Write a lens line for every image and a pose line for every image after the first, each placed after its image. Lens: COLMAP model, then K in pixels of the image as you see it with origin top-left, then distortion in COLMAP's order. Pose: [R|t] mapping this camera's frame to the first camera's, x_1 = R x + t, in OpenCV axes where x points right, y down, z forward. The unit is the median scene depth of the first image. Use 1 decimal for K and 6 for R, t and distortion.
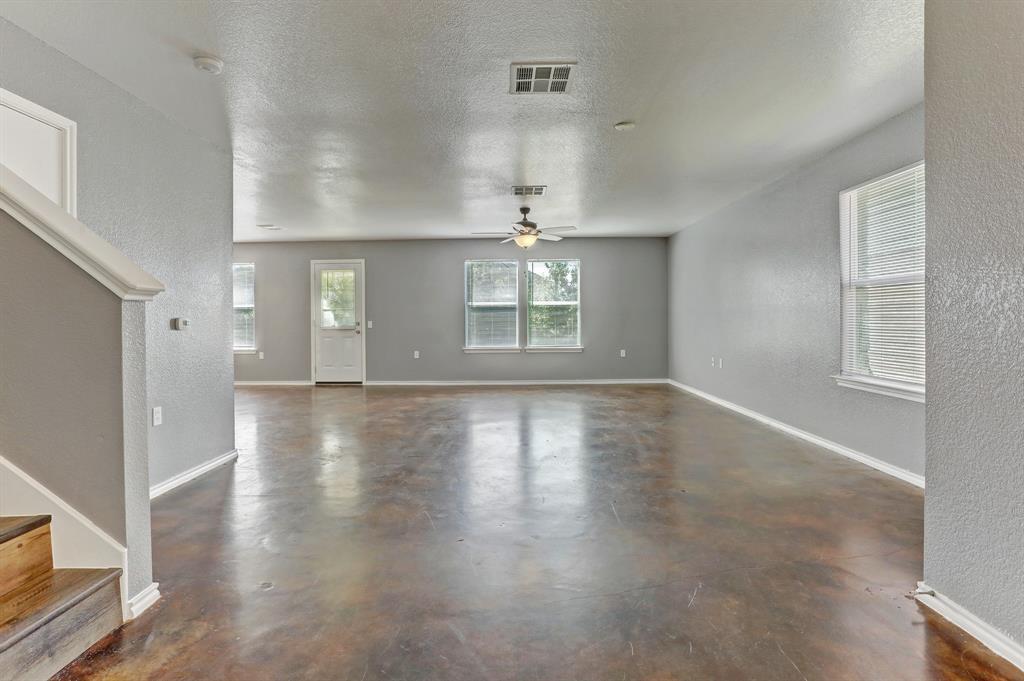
lens RADIAL K [[505.3, 0, 507.2], [0, 505.3, 321.8], [0, 0, 1]] dist [-0.034093, 0.016844]
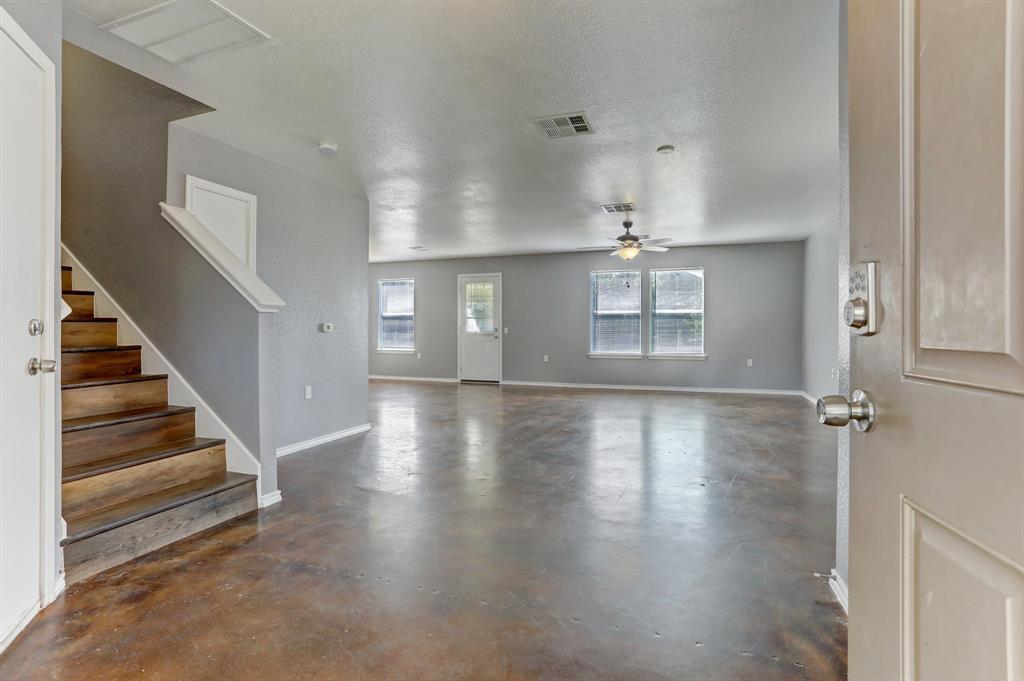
lens RADIAL K [[500.1, 0, 514.2], [0, 500.1, 327.4], [0, 0, 1]] dist [-0.063683, 0.030808]
pose [[0.944989, 0.007329, -0.327021, 0.112413], [-0.008450, 0.999962, -0.002008, 0.000566], [0.326994, 0.004661, 0.945015, -0.052448]]
